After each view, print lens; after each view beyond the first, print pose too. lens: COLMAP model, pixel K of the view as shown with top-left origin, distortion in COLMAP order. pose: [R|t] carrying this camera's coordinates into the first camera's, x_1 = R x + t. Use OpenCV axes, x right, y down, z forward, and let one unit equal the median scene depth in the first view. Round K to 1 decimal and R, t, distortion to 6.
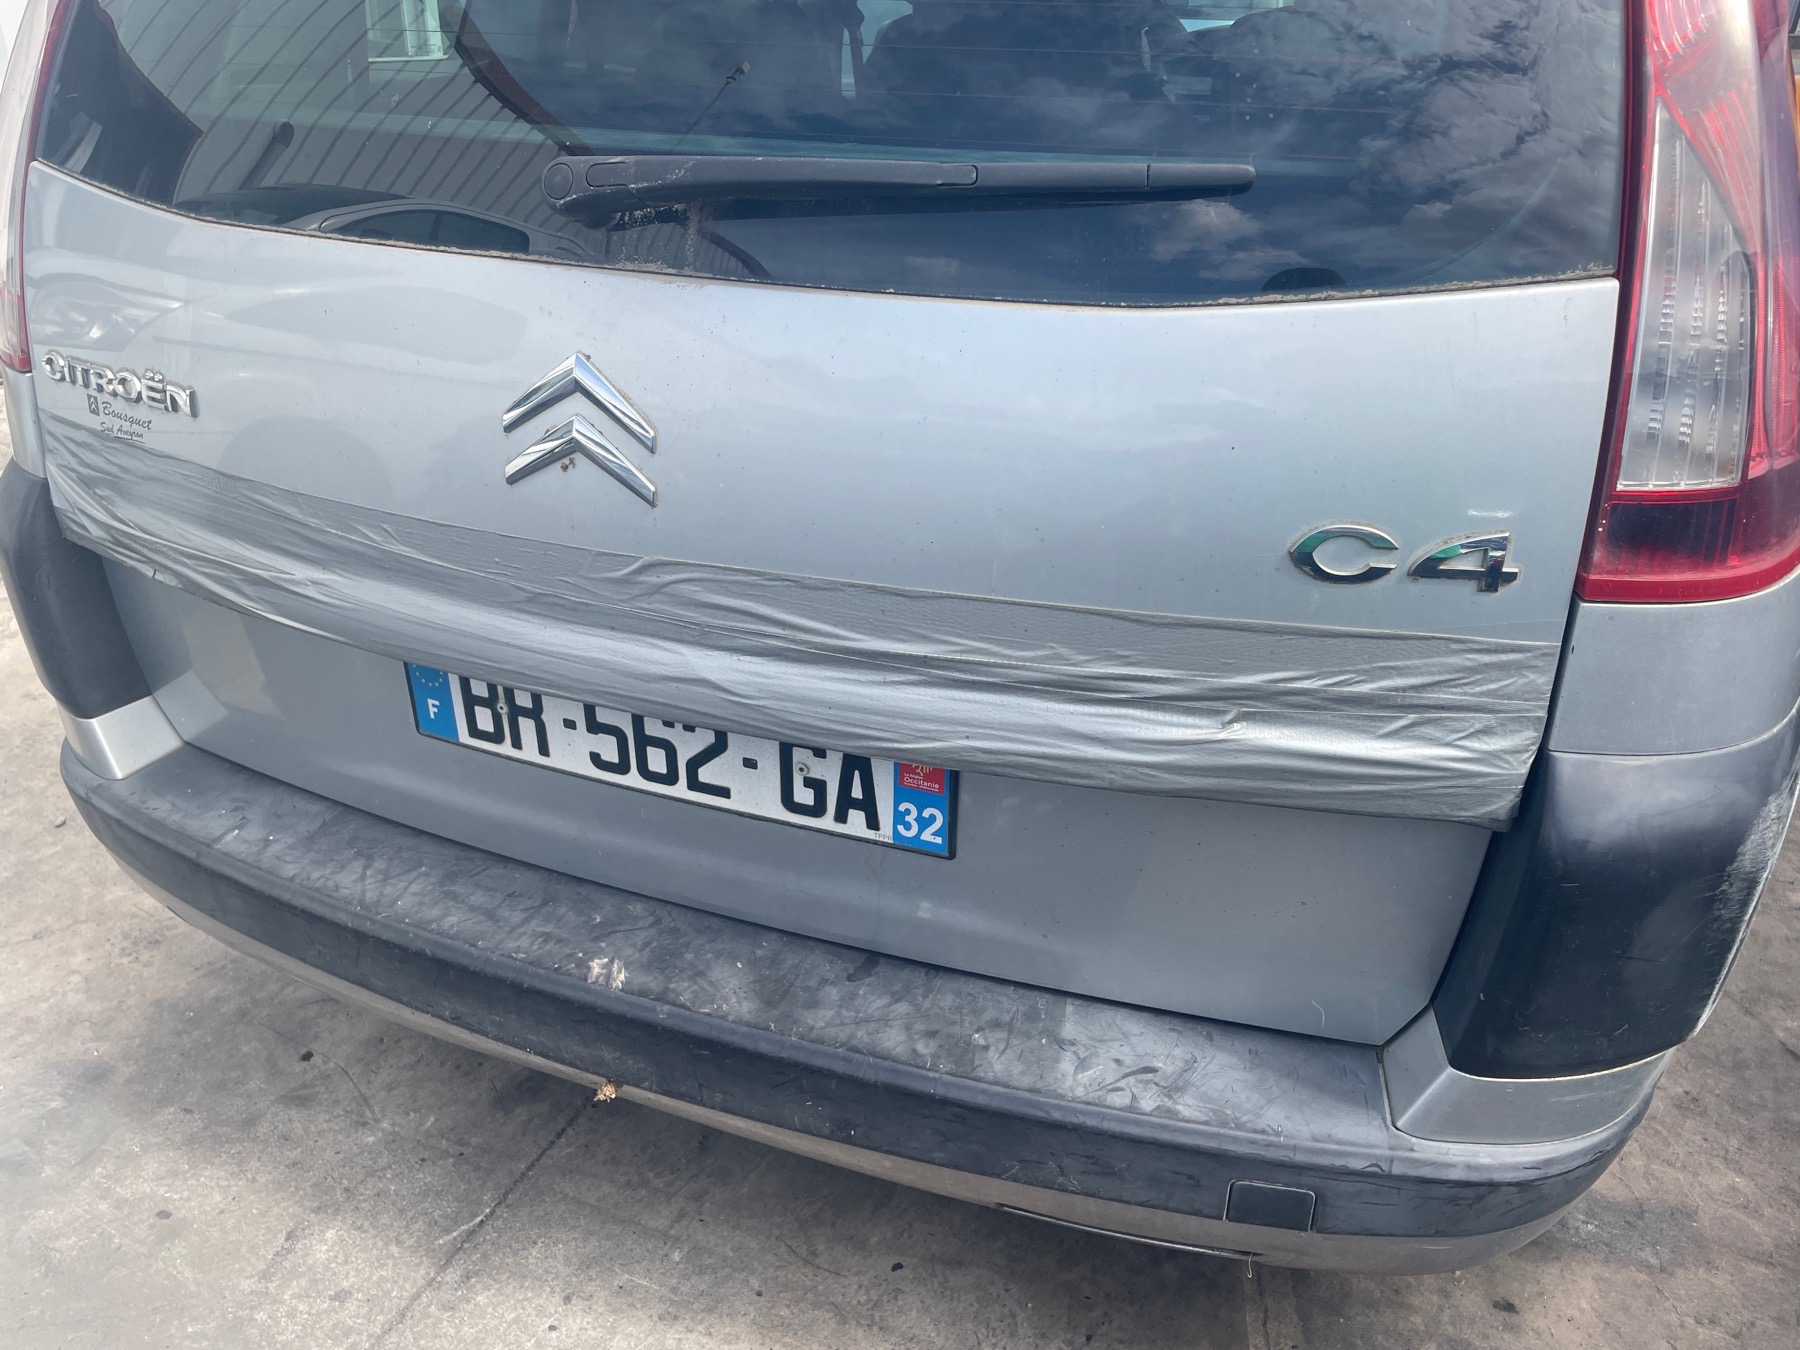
lens RADIAL K [[1402.2, 0, 891.6], [0, 1402.2, 671.1], [0, 0, 1]] dist [0.077600, -0.109759]
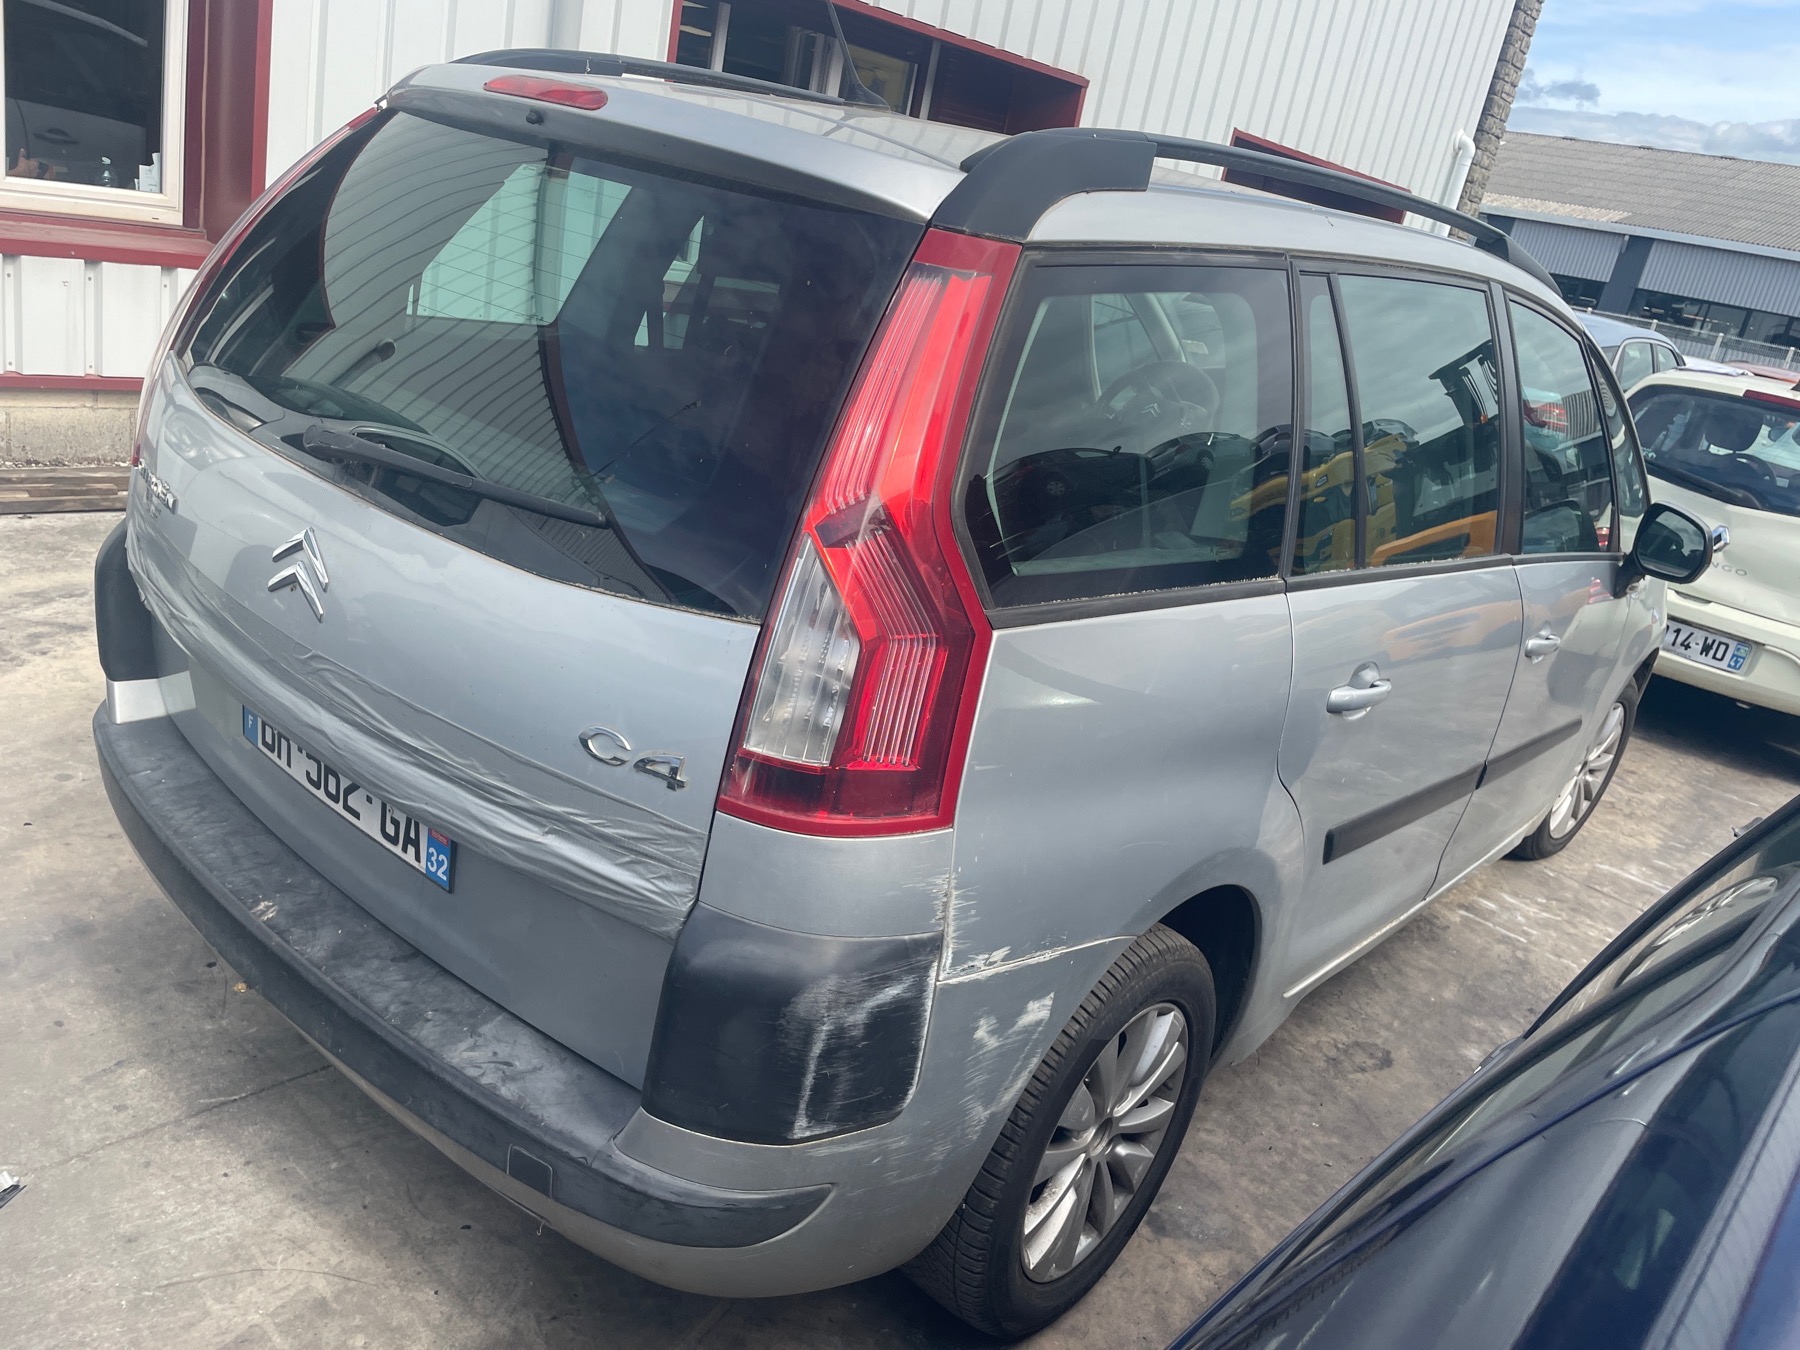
lens RADIAL K [[1402.2, 0, 935.8], [0, 1402.2, 660.4], [0, 0, 1]] dist [0.077600, -0.109759]
pose [[0.938712, 0.252346, -0.234821, 0.837622], [-0.287525, 0.948962, -0.129614, -0.059442], [0.190129, 0.189187, 0.963358, -0.437139]]
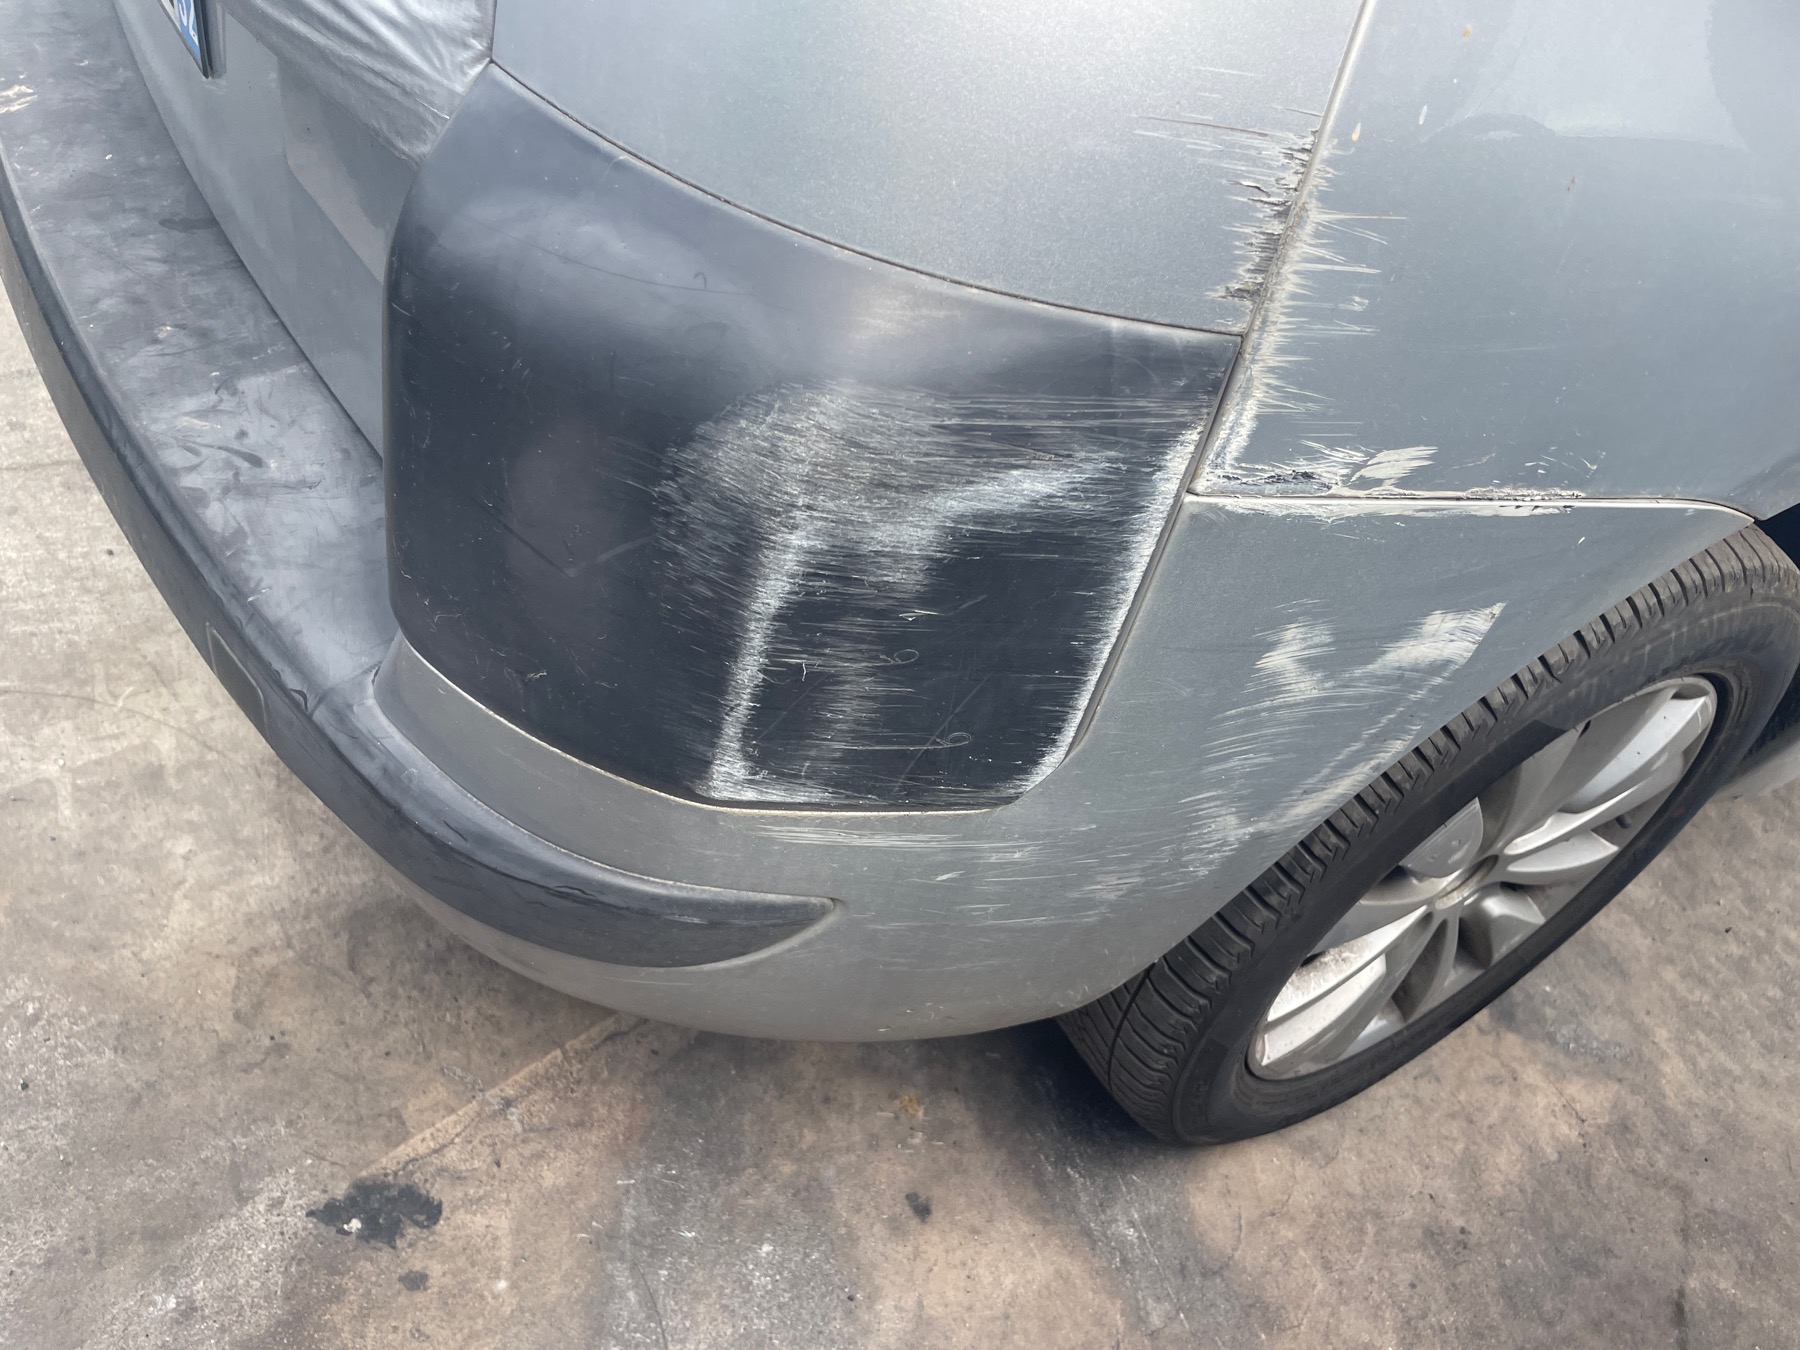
lens RADIAL K [[1402.2, 0, 873.3], [0, 1402.2, 696.4], [0, 0, 1]] dist [0.077600, -0.109759]
pose [[0.767488, 0.545716, -0.336388, 0.707854], [-0.463072, 0.834805, 0.297766, 0.025783], [0.443314, -0.072760, 0.893409, 0.484818]]
